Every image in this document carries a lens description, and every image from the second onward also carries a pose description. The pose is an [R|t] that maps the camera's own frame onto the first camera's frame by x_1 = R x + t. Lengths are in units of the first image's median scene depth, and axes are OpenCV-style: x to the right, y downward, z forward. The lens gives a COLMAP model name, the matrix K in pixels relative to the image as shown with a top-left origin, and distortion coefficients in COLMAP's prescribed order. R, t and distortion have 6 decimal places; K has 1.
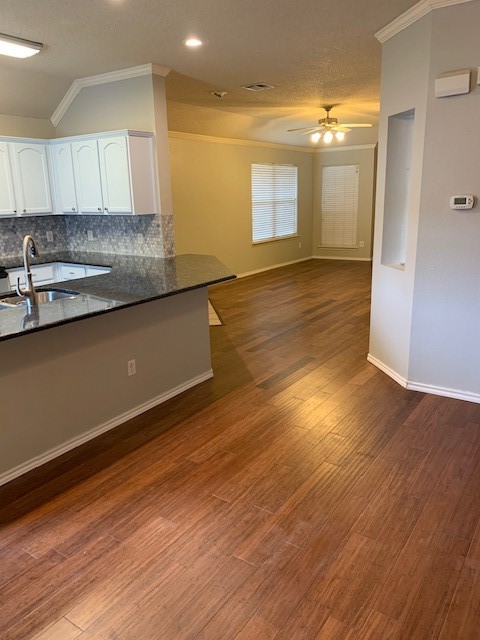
lens RADIAL K [[487.4, 0, 242.3], [0, 487.4, 317.0], [0, 0, 1]] dist [-0.011172, 0.005209]
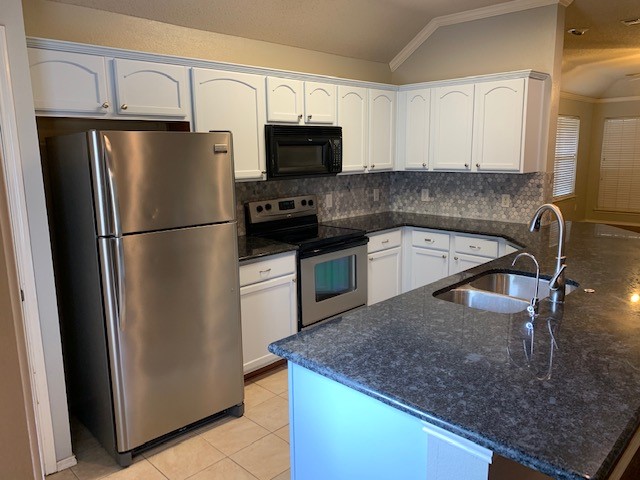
lens RADIAL K [[487.4, 0, 316.9], [0, 487.4, 241.1], [0, 0, 1]] dist [-0.011172, 0.005209]
pose [[0.982926, 0.037242, -0.180190, -0.357171], [-0.048356, 0.997163, -0.057681, -0.027545], [0.177531, 0.065410, 0.981939, 0.125146]]
